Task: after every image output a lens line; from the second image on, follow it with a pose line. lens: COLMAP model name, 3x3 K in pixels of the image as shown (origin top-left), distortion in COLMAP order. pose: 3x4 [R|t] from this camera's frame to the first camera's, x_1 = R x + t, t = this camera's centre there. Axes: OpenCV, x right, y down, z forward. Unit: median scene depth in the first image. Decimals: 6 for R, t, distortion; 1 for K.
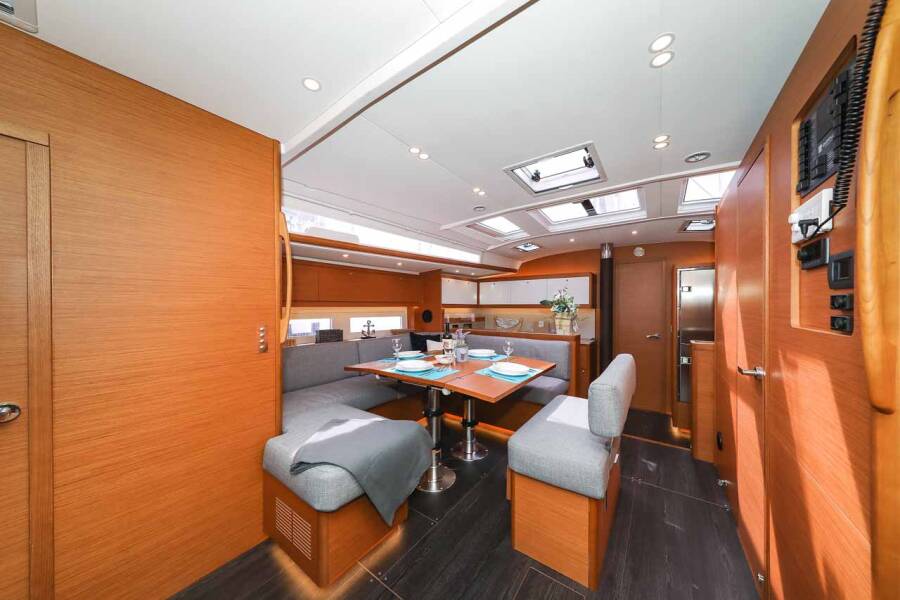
lens RADIAL K [[290.1, 0, 451.6], [0, 290.1, 302.5], [0, 0, 1]] dist [-0.001028, -0.000030]
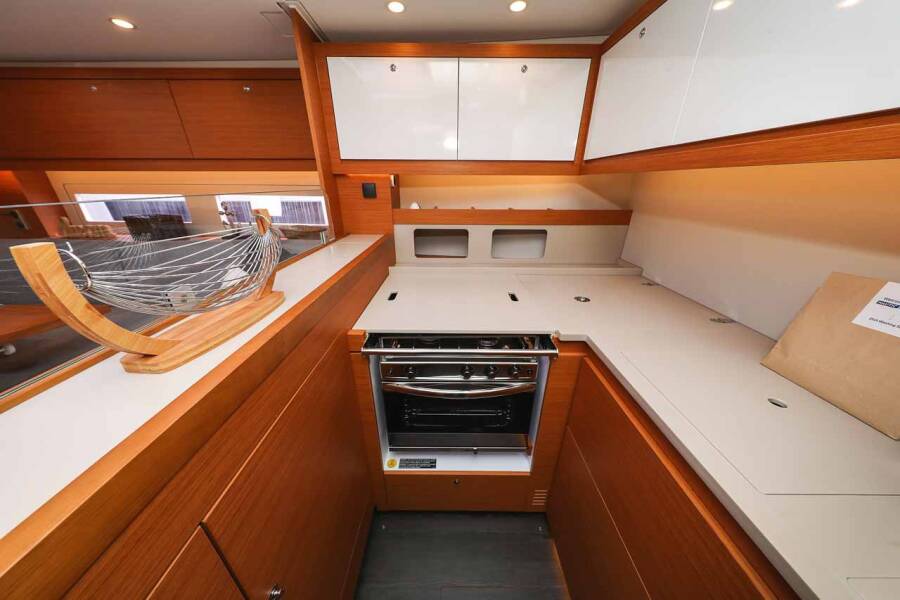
lens RADIAL K [[277.6, 0, 450.0], [0, 277.6, 300.0], [0, 0, 1]] dist [-0.000255, -0.000010]
pose [[0.578394, 0.320520, -0.750151, 0.469462], [0.007581, 0.917425, 0.397837, 0.041040], [0.815722, -0.235794, 0.528203, 1.327864]]
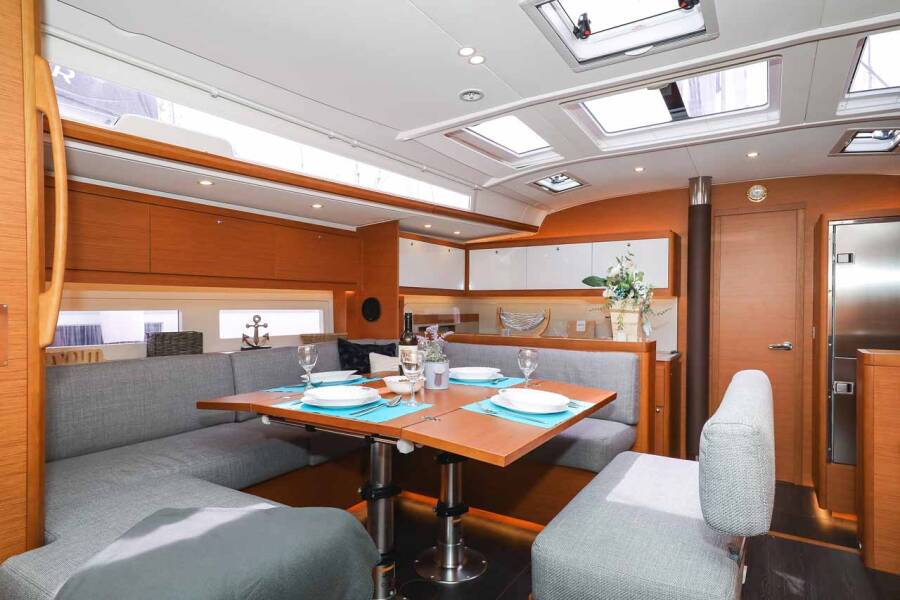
lens RADIAL K [[508.0, 0, 450.0], [0, 508.0, 300.0], [0, 0, 1]] dist [0.007875, 0.000091]
pose [[0.998015, 0.003003, 0.062907, 0.001637], [-0.003309, 0.999983, 0.004761, 0.037222], [-0.062892, -0.004959, 0.998008, 0.095270]]
